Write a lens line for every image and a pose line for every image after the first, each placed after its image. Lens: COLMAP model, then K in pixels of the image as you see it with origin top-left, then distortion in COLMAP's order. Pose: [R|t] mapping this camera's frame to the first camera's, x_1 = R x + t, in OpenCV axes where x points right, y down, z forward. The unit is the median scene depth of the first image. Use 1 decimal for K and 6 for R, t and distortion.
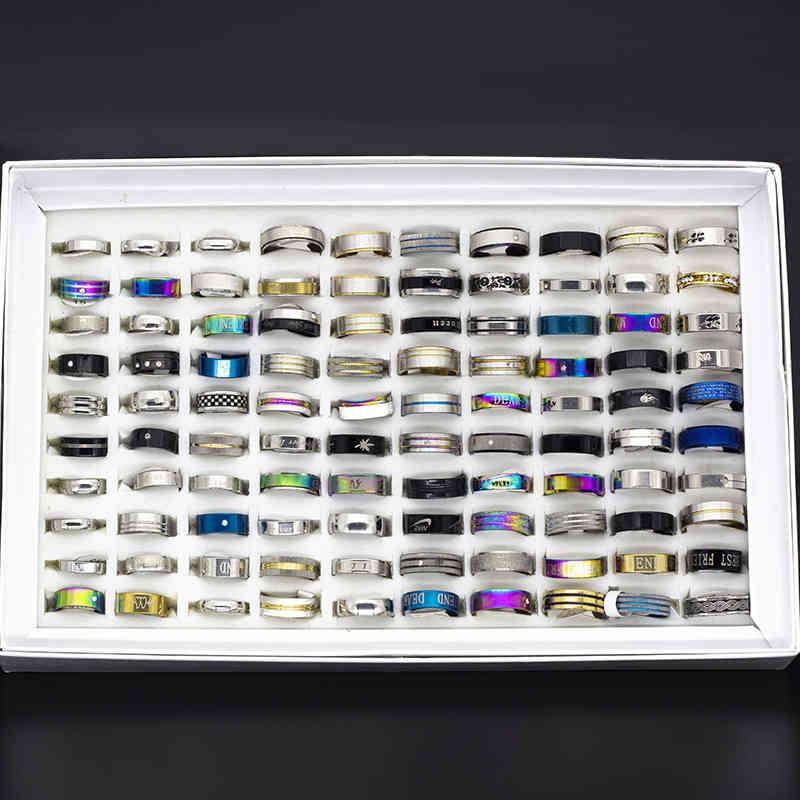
lens RADIAL K [[3195.3, 0, 400.0], [0, 3195.3, 400.0], [0, 0, 1]] dist [-0.084165, -1.173032]
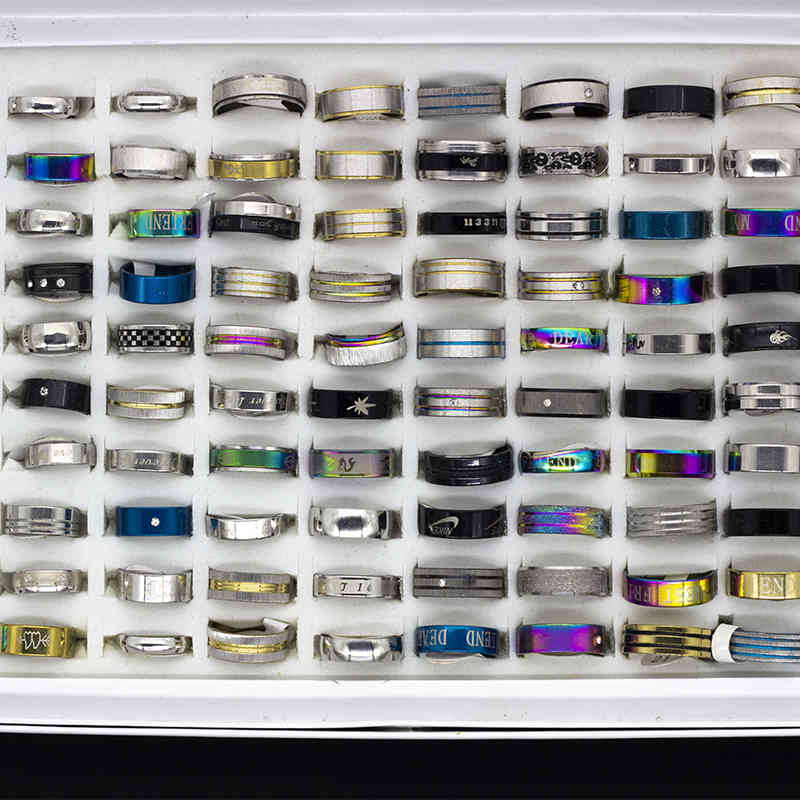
lens RADIAL K [[3195.3, 0, 400.0], [0, 3195.3, 400.0], [0, 0, 1]] dist [-0.084165, -1.173032]
pose [[0.999405, 0.006202, -0.033931, 0.019956], [-0.002085, 0.992765, 0.120057, -0.068220], [0.034430, -0.119915, 0.992187, 0.324271]]
